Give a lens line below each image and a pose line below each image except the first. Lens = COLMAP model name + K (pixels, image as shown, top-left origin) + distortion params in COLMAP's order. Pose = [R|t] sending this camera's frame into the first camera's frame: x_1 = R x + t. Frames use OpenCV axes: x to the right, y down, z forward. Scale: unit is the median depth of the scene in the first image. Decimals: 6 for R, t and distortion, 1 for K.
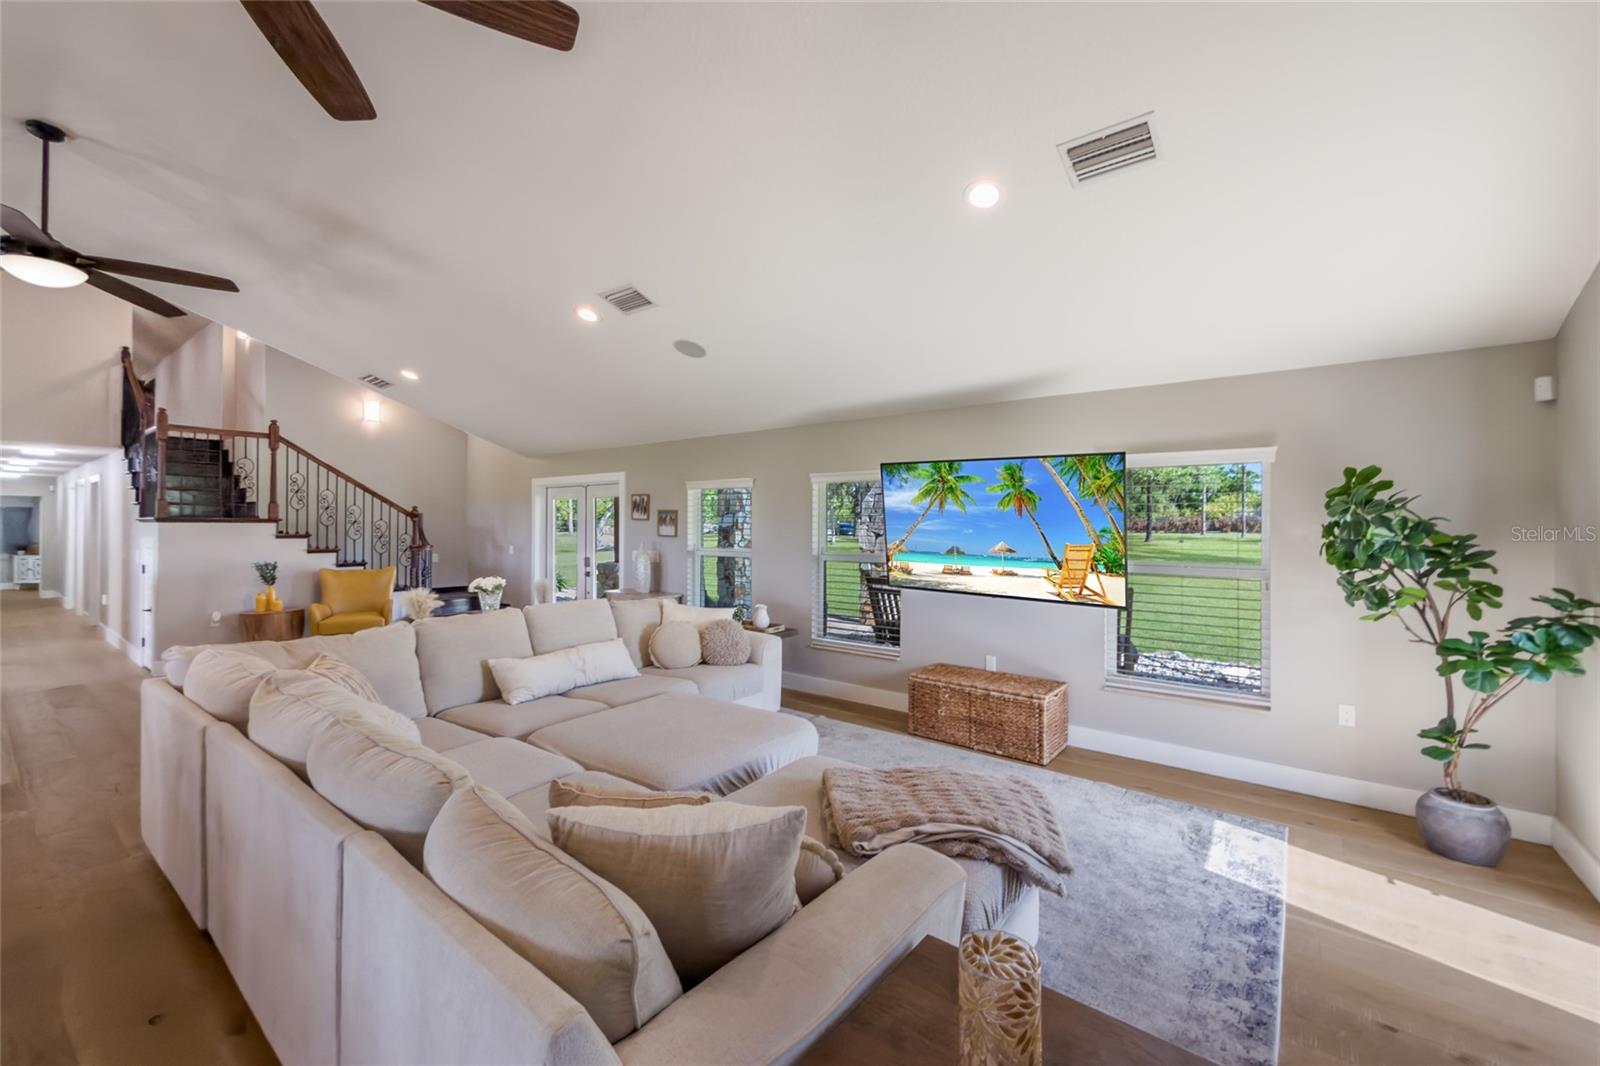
lens RADIAL K [[641.3, 0, 799.5], [0, 641.3, 518.9], [0, 0, 1]] dist [0.000107, 0.000286]
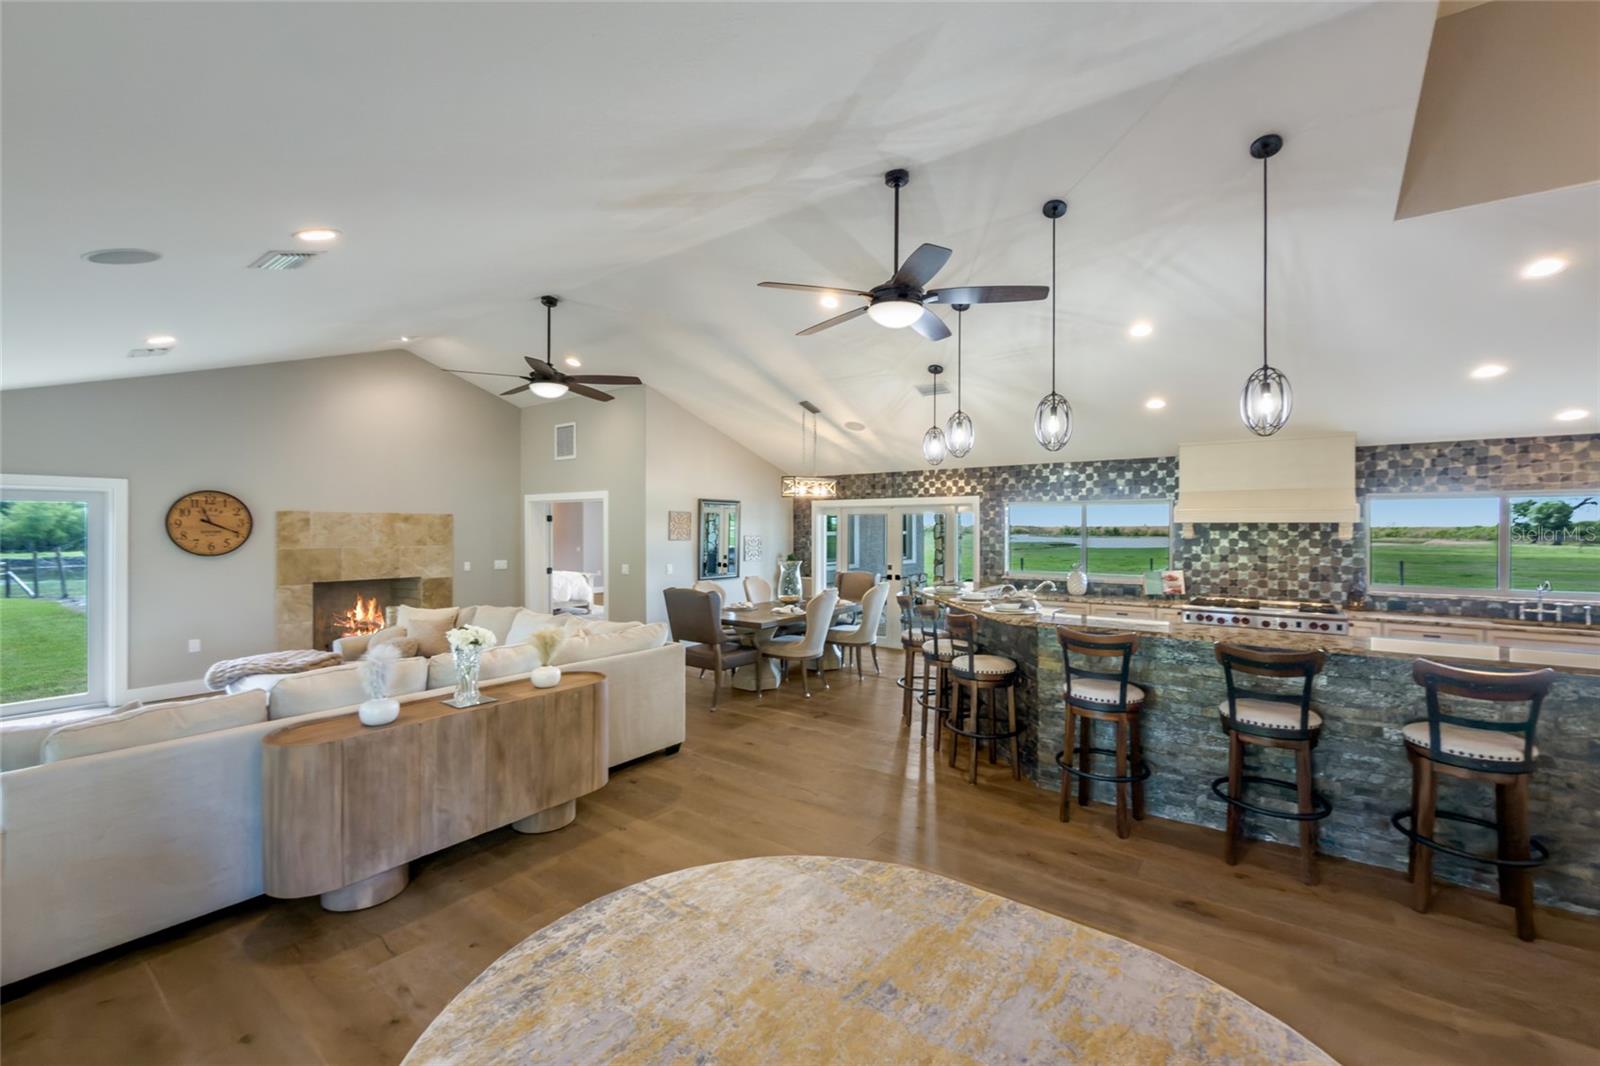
lens RADIAL K [[653.7, 0, 806.1], [0, 653.7, 530.1], [0, 0, 1]] dist [-0.000814, -0.000234]
pose [[-0.999696, -0.005253, -0.024079, -0.522129], [-0.005103, 0.999967, -0.006294, -0.011353], [0.024111, -0.006169, -0.999690, 1.077303]]
